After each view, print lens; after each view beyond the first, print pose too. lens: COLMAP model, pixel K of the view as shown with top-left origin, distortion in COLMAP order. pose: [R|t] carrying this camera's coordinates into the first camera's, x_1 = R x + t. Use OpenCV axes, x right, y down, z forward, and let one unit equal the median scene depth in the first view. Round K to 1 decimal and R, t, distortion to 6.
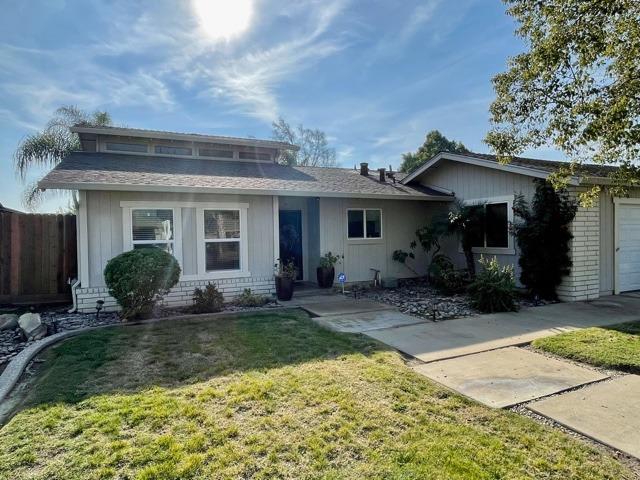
lens RADIAL K [[422.0, 0, 321.0], [0, 422.0, 242.4], [0, 0, 1]] dist [0.019036, -0.003030]
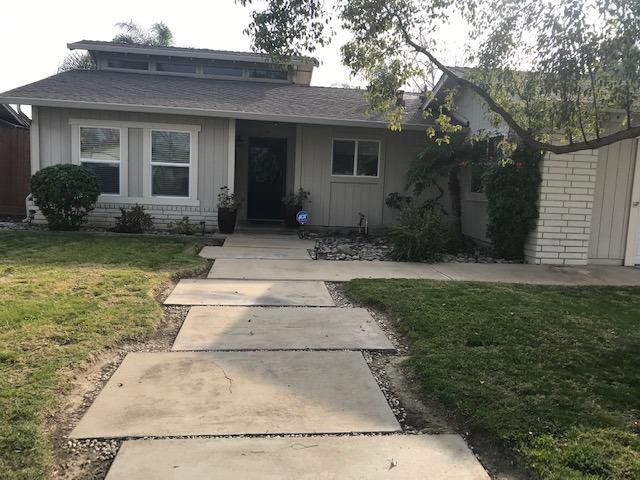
lens RADIAL K [[558.1, 0, 321.4], [0, 558.1, 245.5], [0, 0, 1]] dist [0.001562, 0.006225]
pose [[0.939483, 0.096782, -0.328641, 0.510650], [-0.068503, 0.992964, 0.096590, 0.031001], [0.335677, -0.068232, 0.939503, -0.075789]]
